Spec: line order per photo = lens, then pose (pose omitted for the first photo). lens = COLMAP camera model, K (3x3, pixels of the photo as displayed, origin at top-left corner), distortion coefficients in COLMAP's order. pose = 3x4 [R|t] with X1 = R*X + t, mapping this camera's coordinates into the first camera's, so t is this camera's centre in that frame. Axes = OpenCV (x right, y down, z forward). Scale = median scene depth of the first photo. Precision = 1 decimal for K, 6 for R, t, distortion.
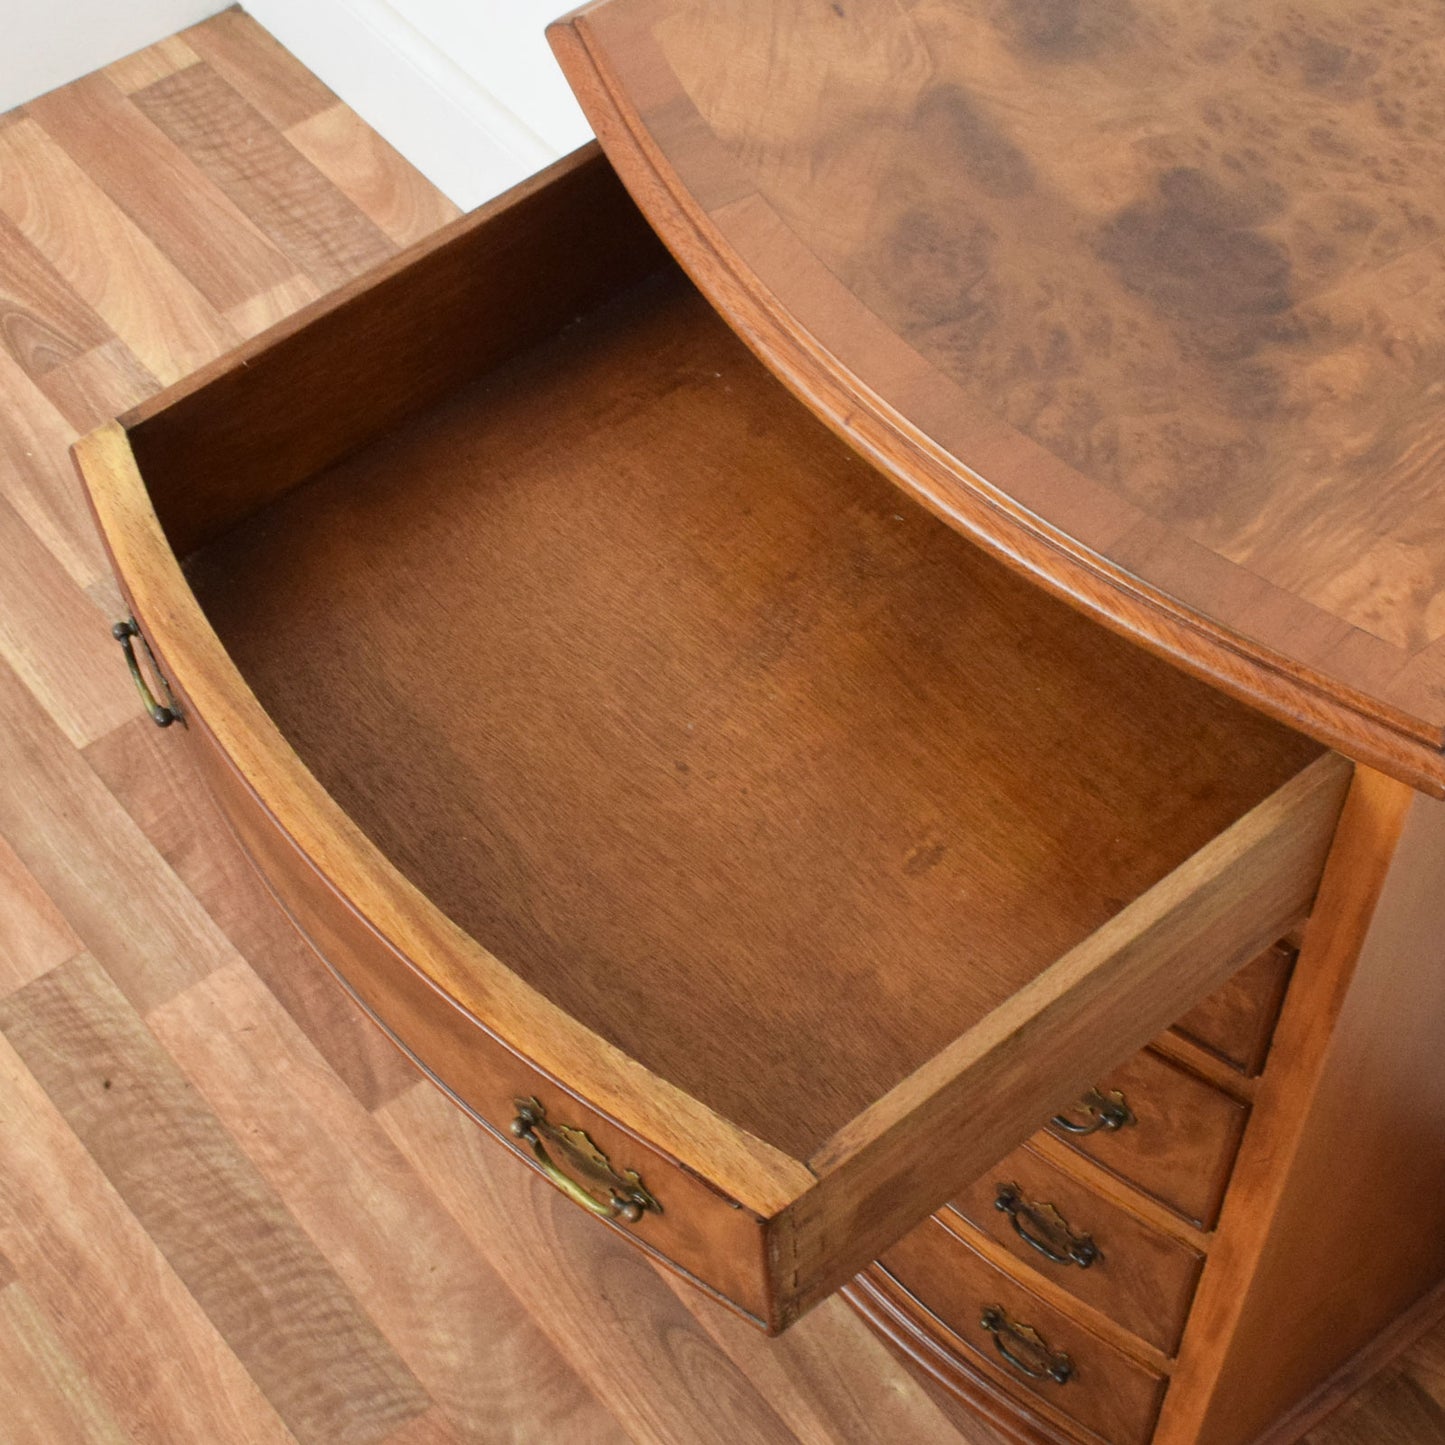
lens RADIAL K [[2606.0, 0, 690.6], [0, 2606.0, 826.5], [0, 0, 1]] dist [-0.015196, -0.025301]
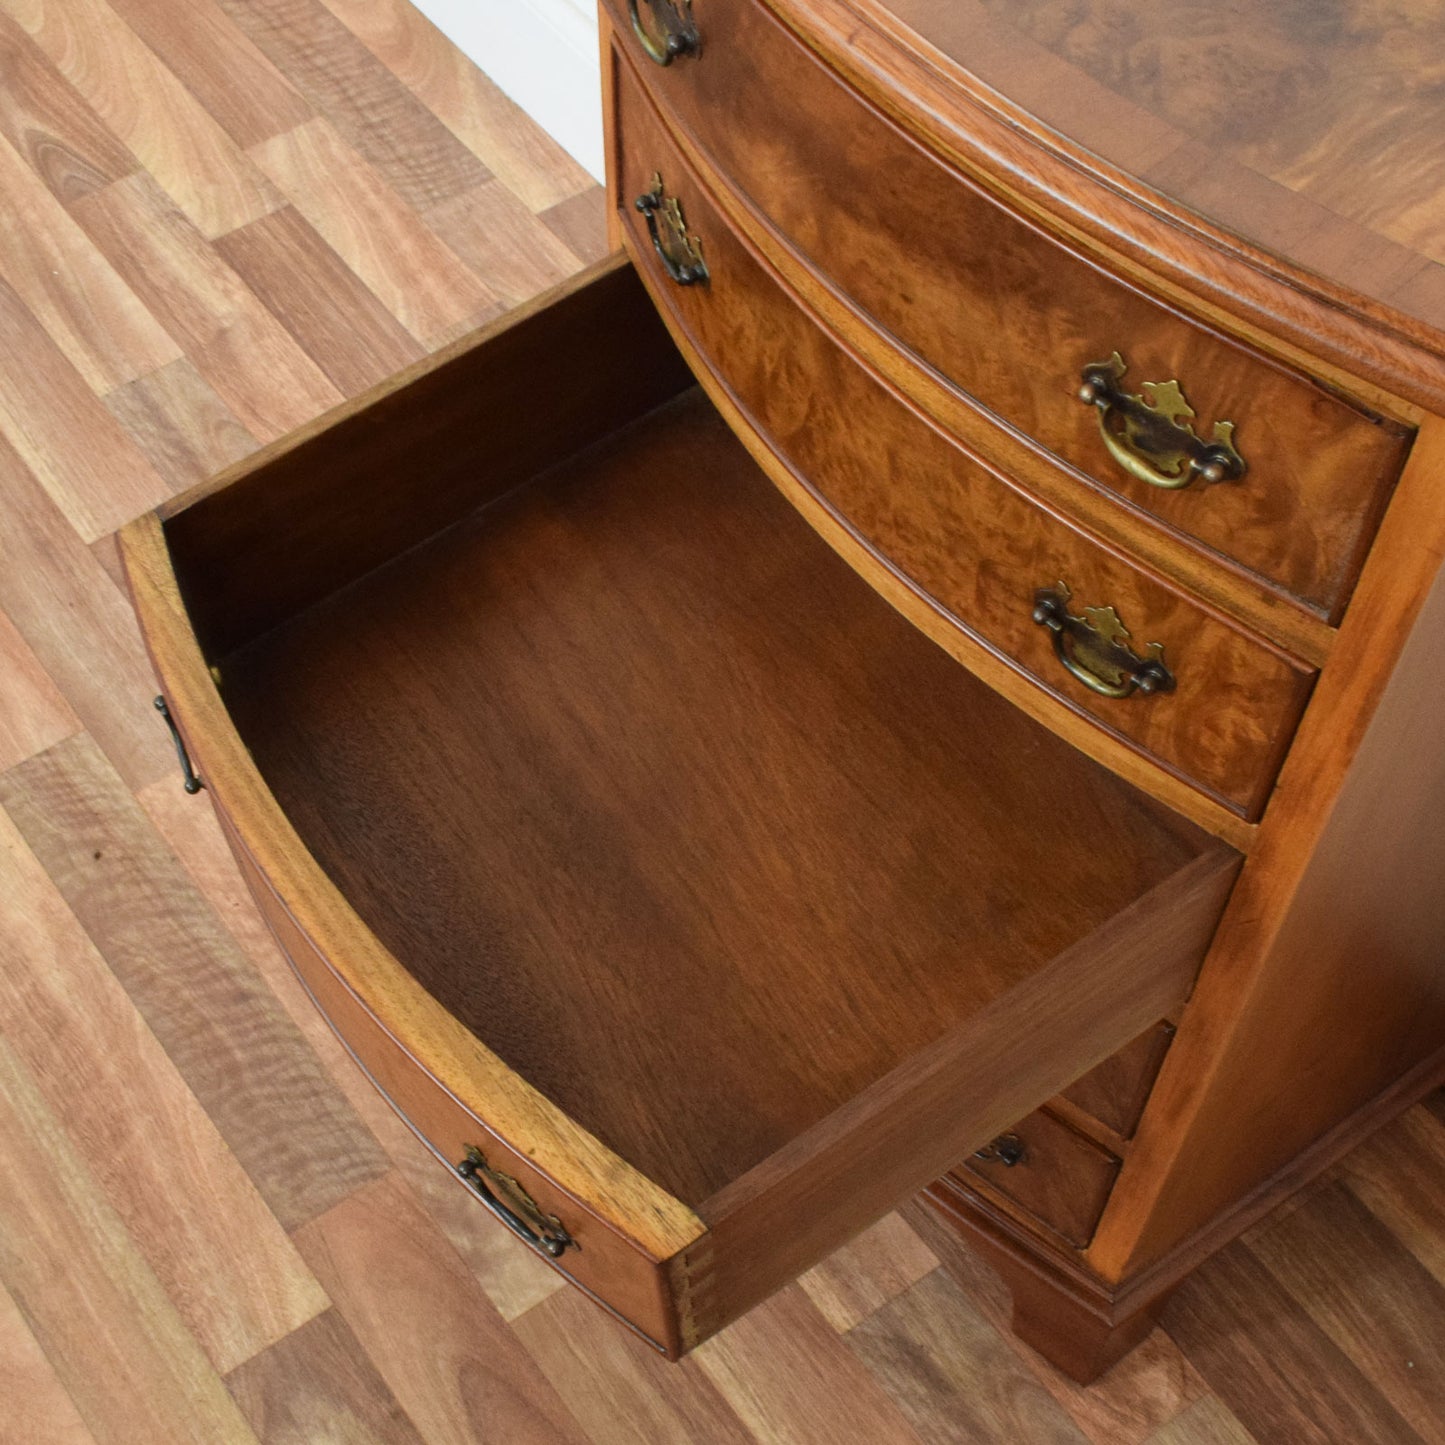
lens RADIAL K [[2185.8, 0, 621.9], [0, 2185.8, 871.9], [0, 0, 1]] dist [-0.020777, 0.013686]
pose [[0.998901, 0.041432, -0.021920, 0.005781], [-0.040136, 0.997591, 0.056579, 0.050069], [0.024212, -0.055637, 0.998157, 0.137078]]
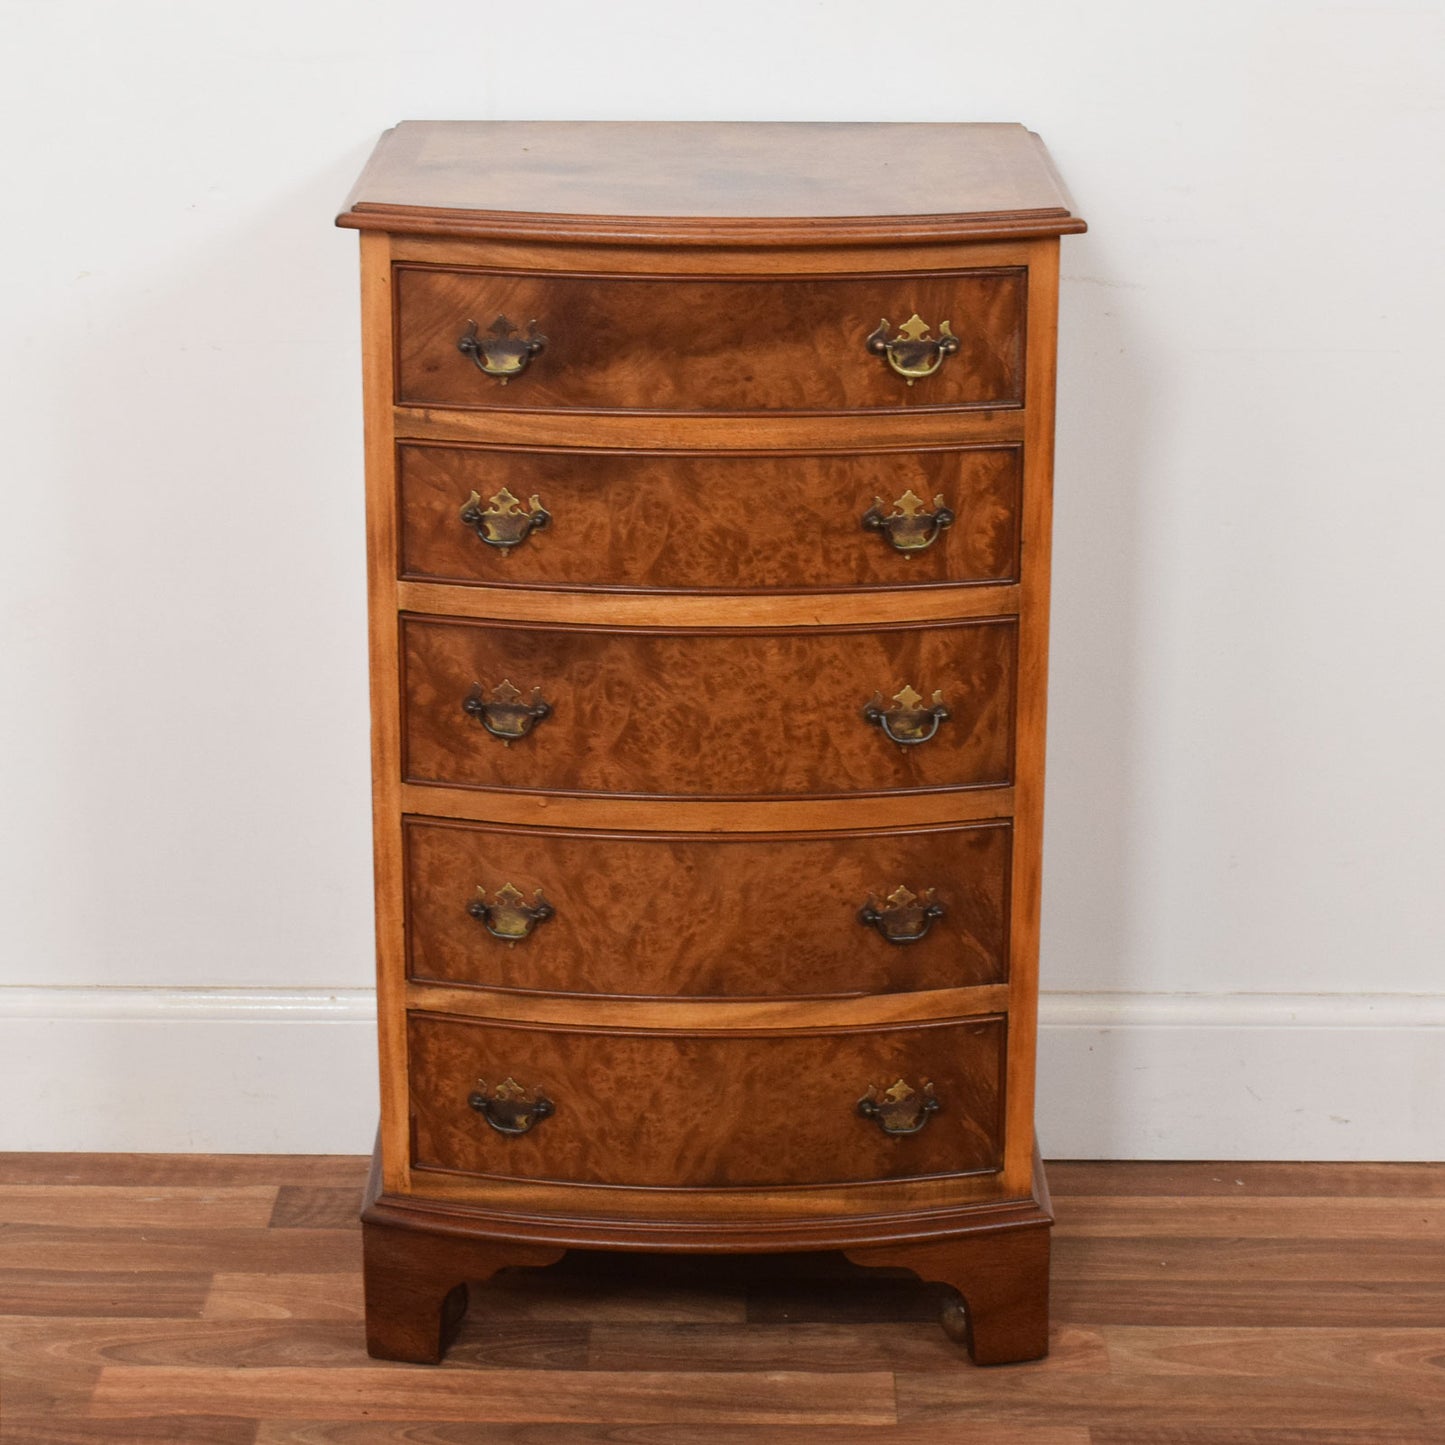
lens RADIAL K [[3599.2, 0, 722.5], [0, 3599.2, 722.5], [0, 0, 1]] dist [-0.011270, 0.061964]
pose [[0.617045, -0.198117, 0.761580, -1.067329], [0.634698, 0.697418, -0.332817, 0.514277], [-0.465203, 0.688737, 0.556083, -0.082353]]
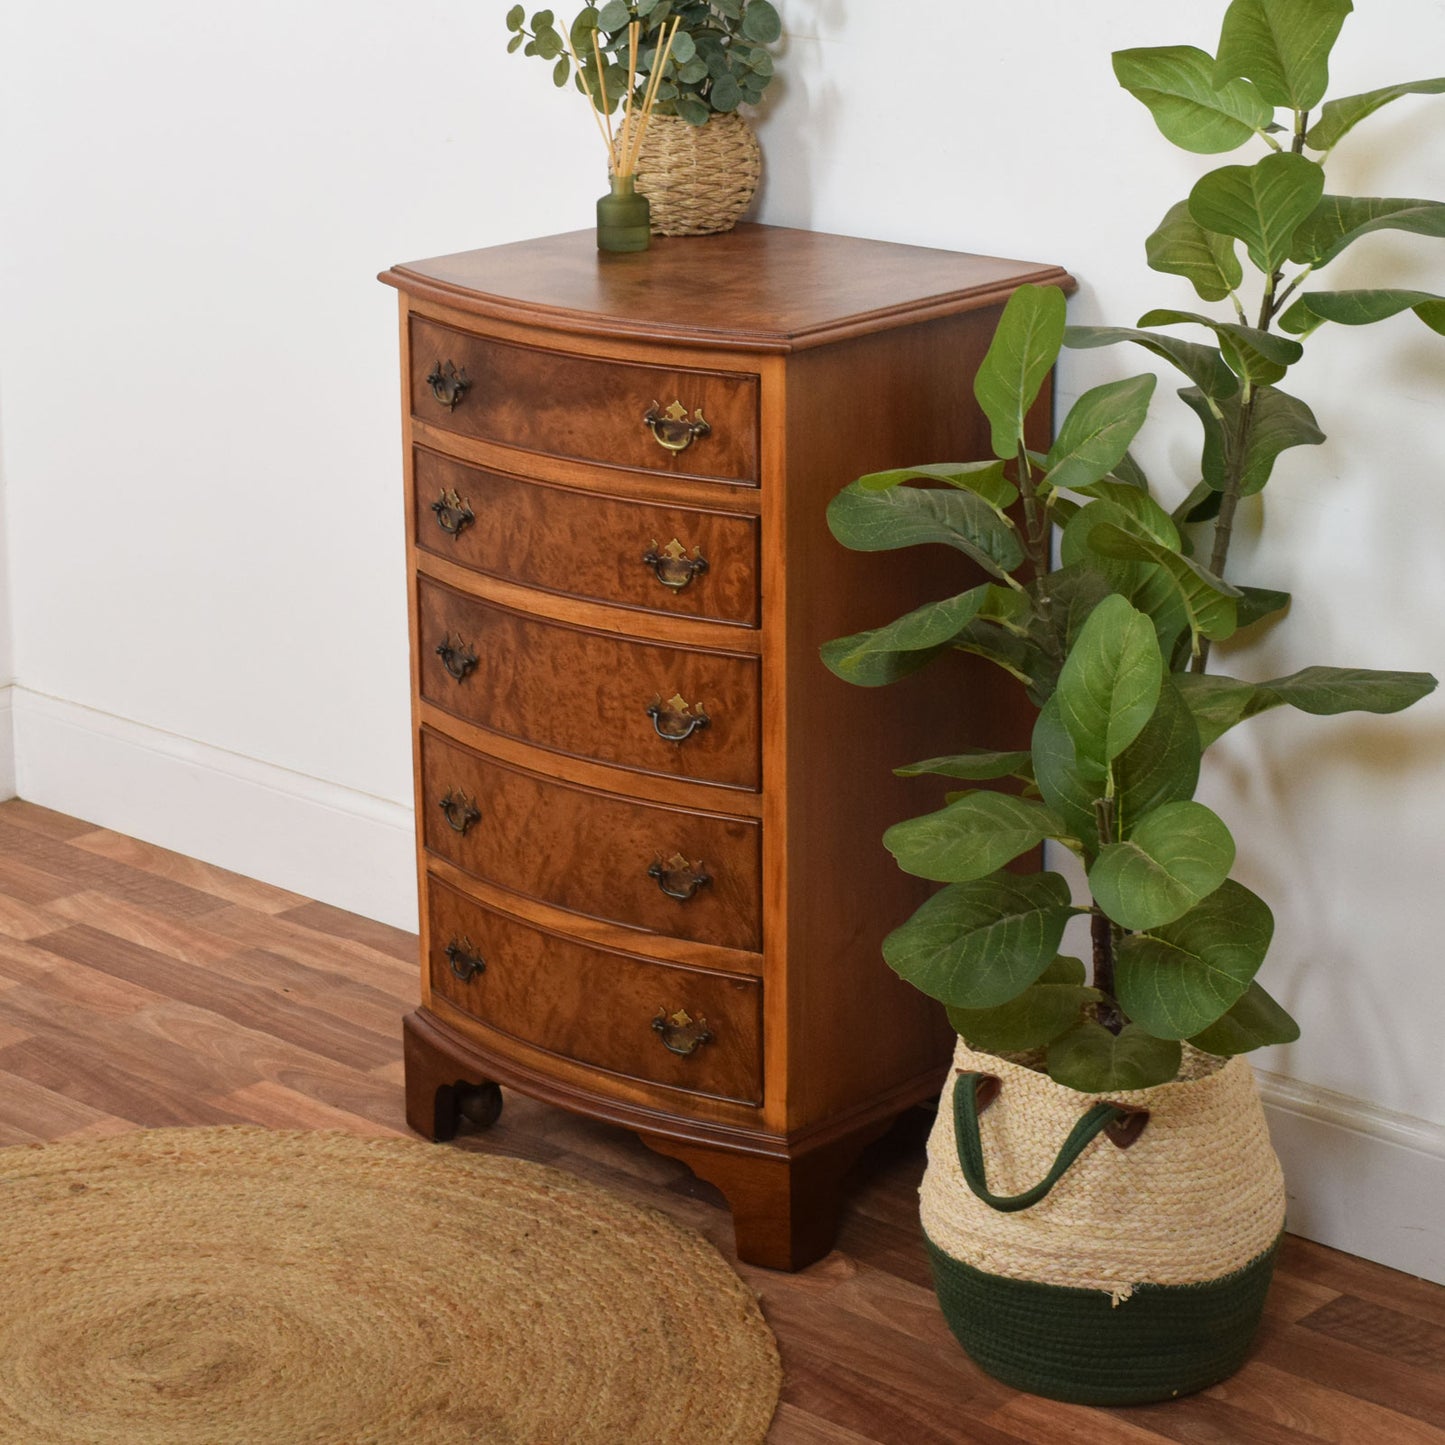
lens RADIAL K [[3599.2, 0, 722.5], [0, 3599.2, 722.5], [0, 0, 1]] dist [-0.011270, 0.061964]
pose [[0.984774, -0.026399, 0.171825, -0.192054], [0.127330, 0.782460, -0.609544, 1.203002], [-0.118355, 0.622141, 0.773907, -0.733355]]
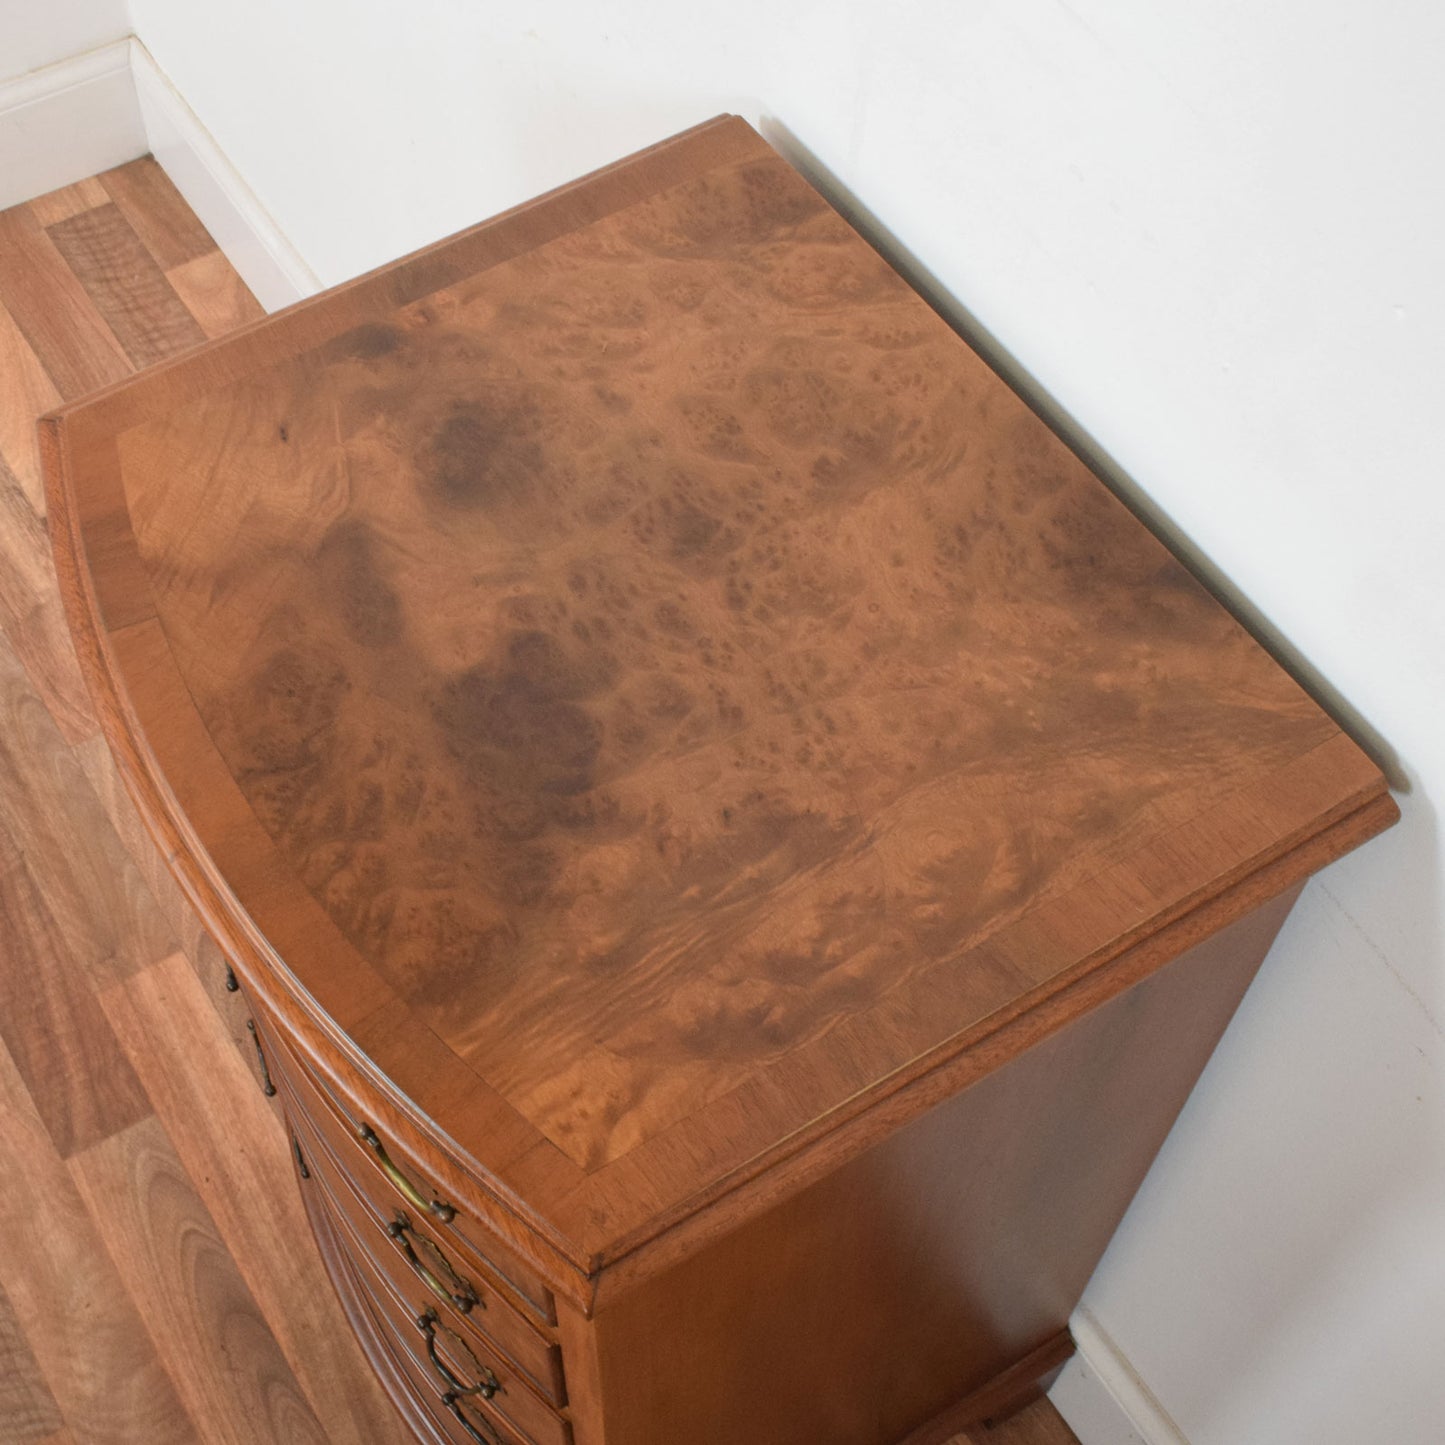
lens RADIAL K [[2072.6, 0, 620.3], [0, 2072.6, 754.6], [0, 0, 1]] dist [-0.015646, -0.012066]
pose [[0.993792, 0.101040, -0.046574, 0.163223], [-0.099230, 0.994274, 0.039668, -0.144236], [0.050315, -0.034800, 0.998127, 0.071623]]
